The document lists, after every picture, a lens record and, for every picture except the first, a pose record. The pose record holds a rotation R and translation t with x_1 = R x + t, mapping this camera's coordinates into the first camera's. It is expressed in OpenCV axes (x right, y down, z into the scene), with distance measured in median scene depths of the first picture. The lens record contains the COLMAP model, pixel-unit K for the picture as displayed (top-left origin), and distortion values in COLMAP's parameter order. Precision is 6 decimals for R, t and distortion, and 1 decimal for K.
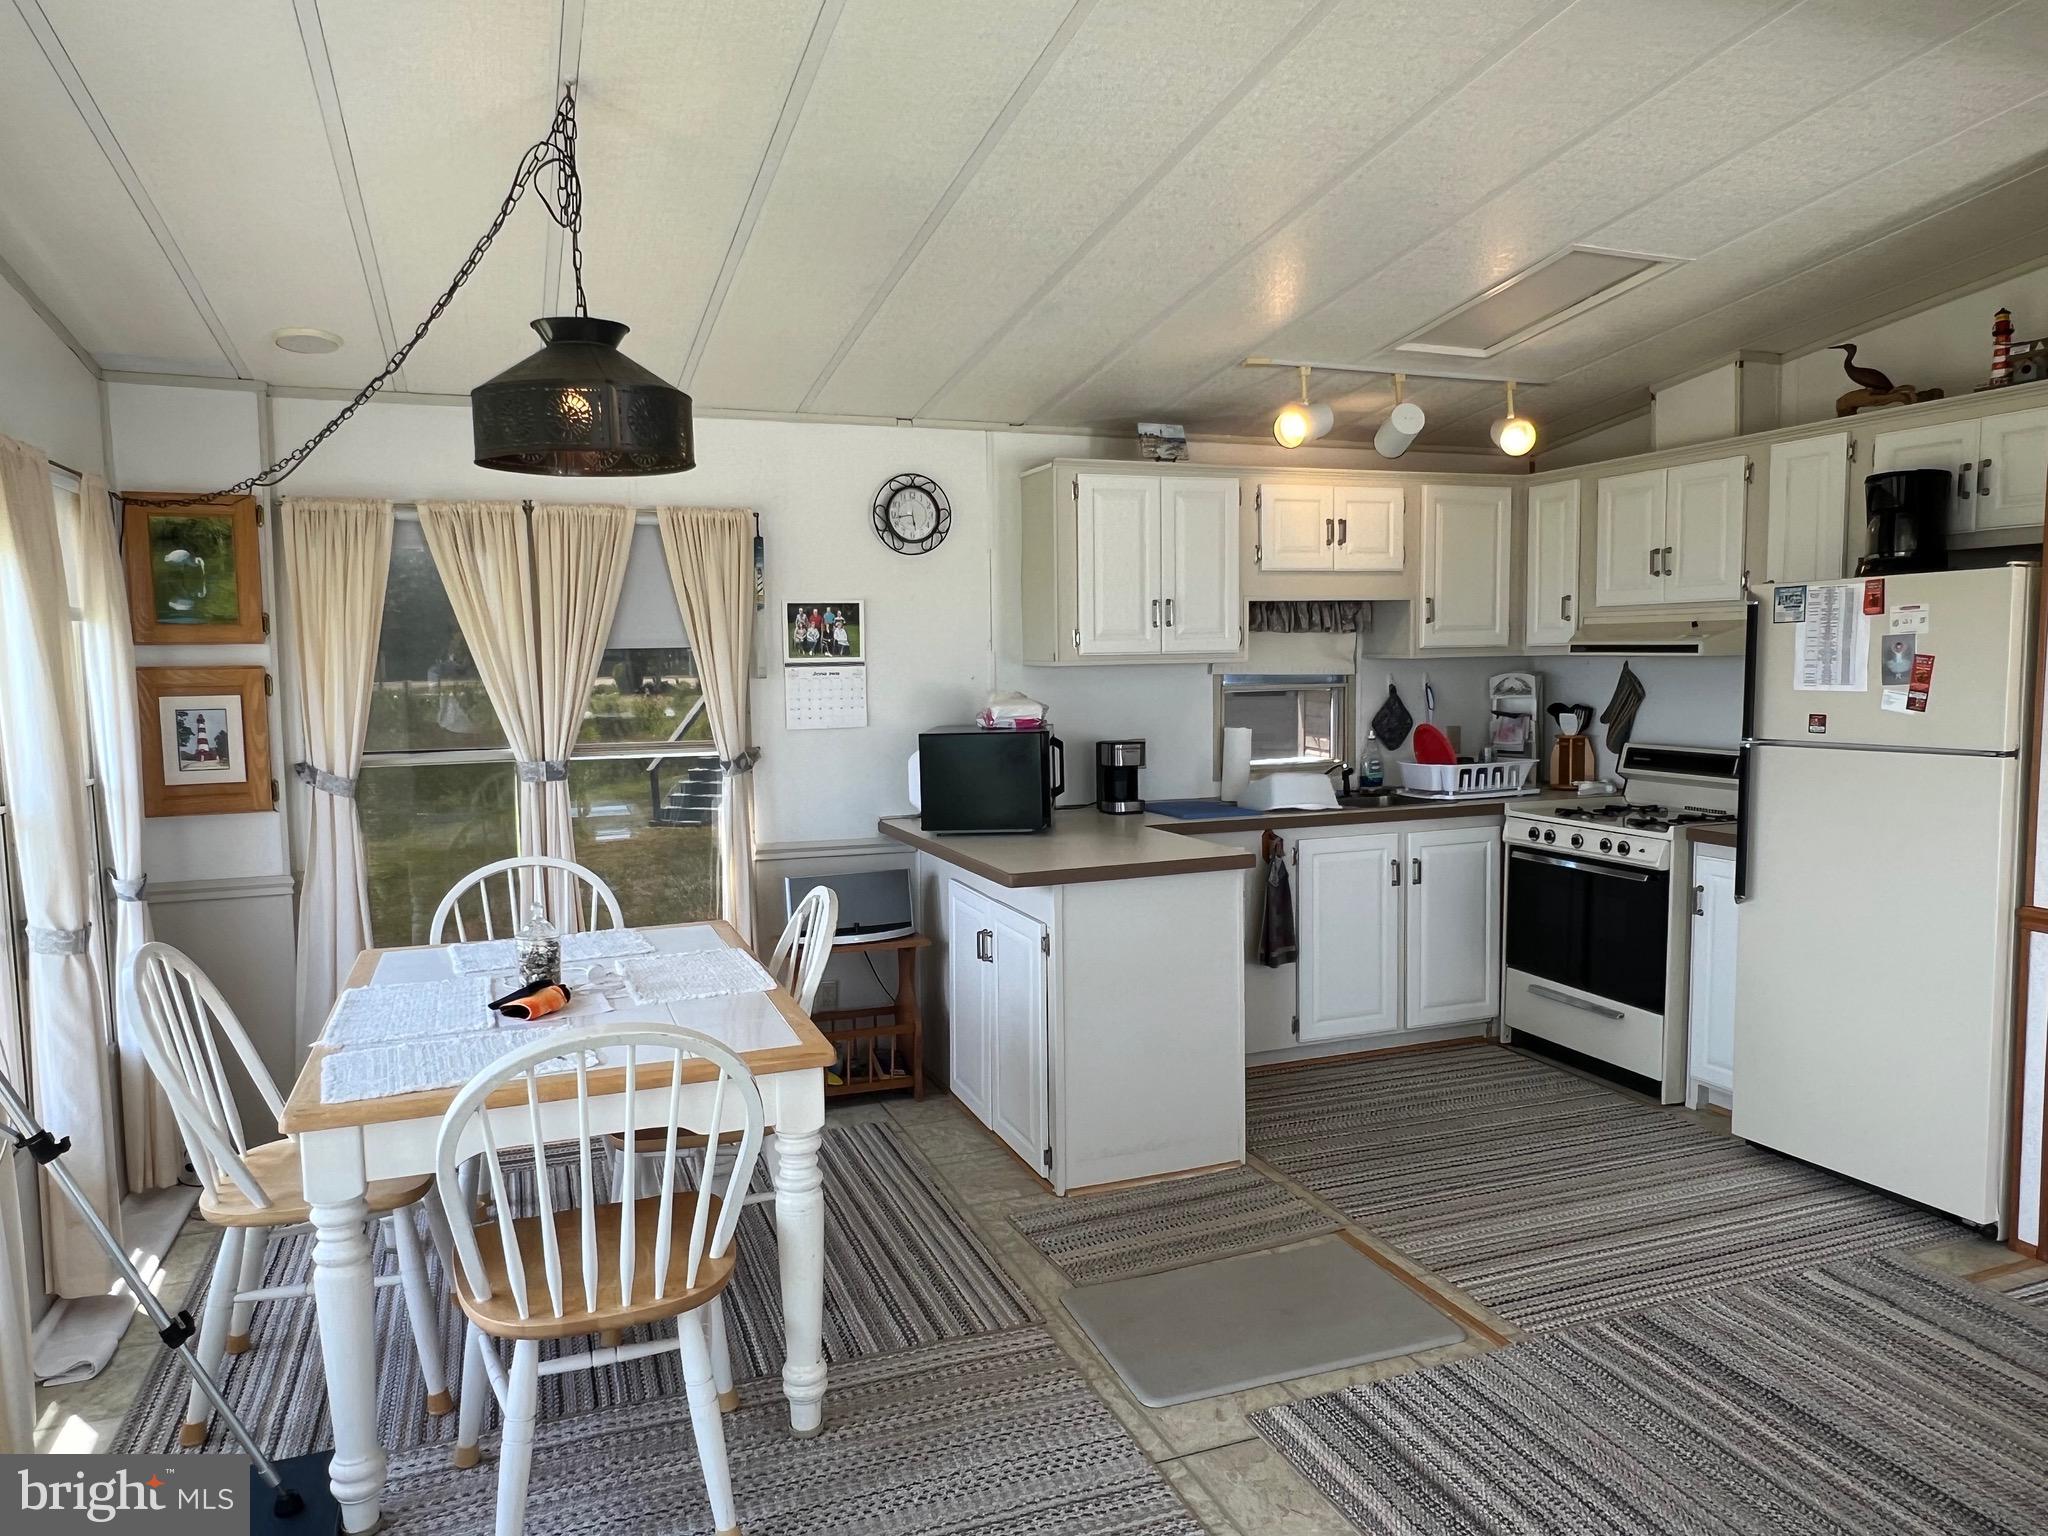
lens RADIAL K [[1376.9, 0, 994.6], [0, 1376.9, 766.3], [0, 0, 1]] dist [0.004310, 0.000065]
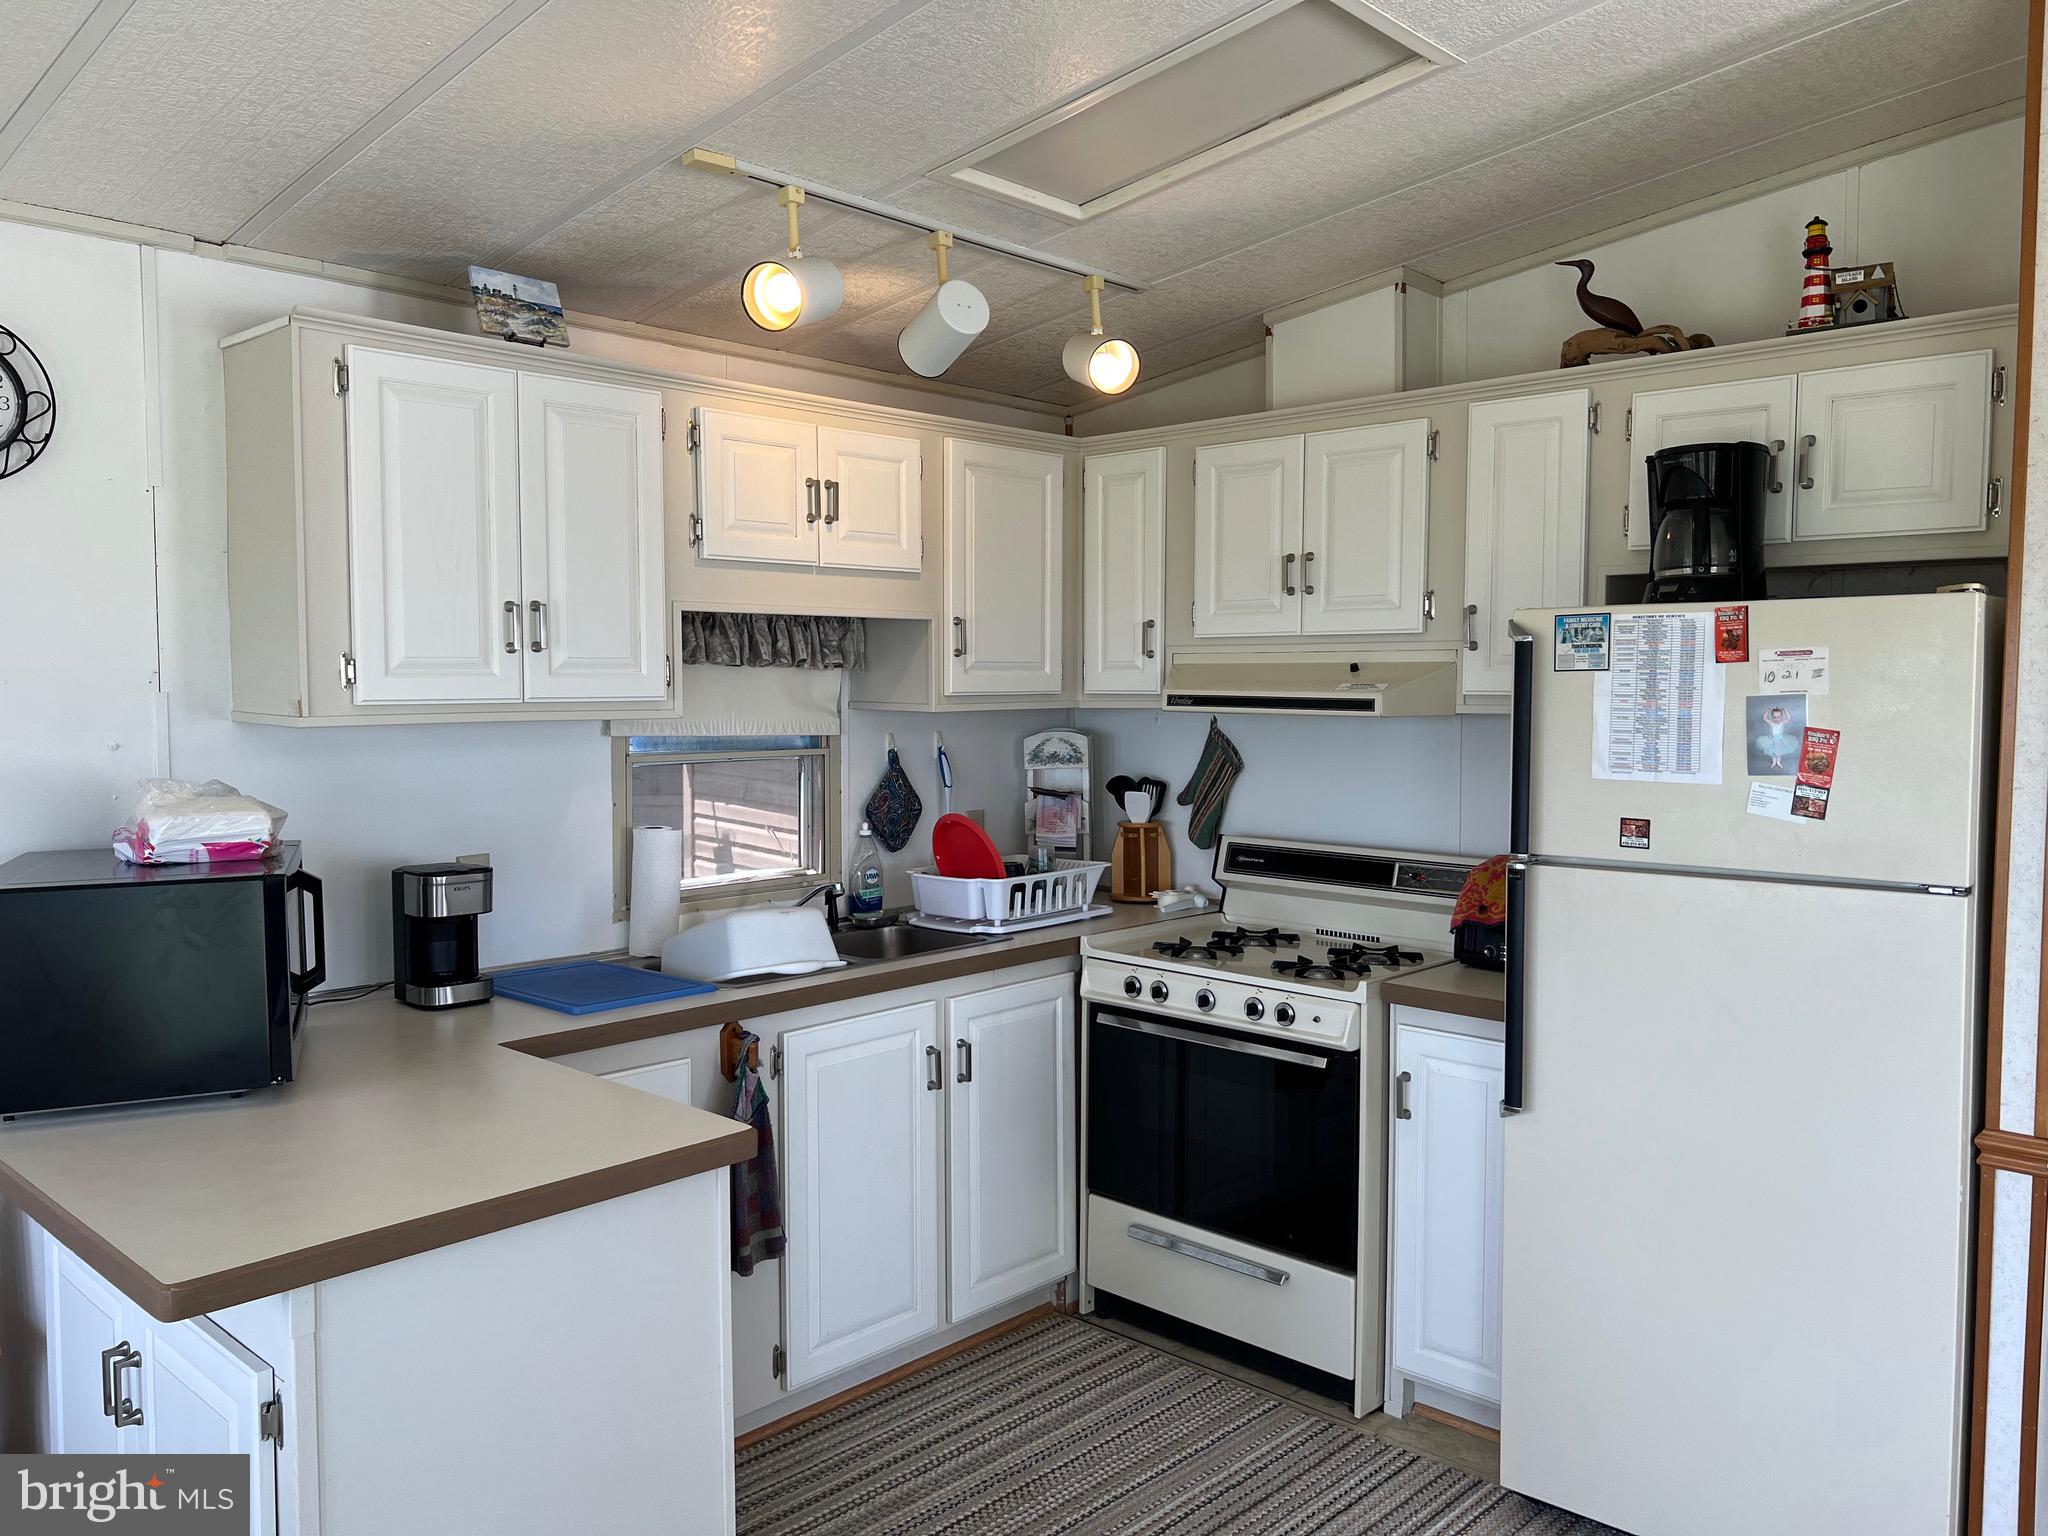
lens RADIAL K [[1555.2, 0, 1033.6], [0, 1555.2, 765.4], [0, 0, 1]] dist [0.061981, -0.081822]
pose [[0.893114, -0.010365, 0.449711, 0.024251], [0.022524, 0.999511, -0.021695, -0.039568], [-0.449266, 0.029505, 0.892911, 0.365518]]
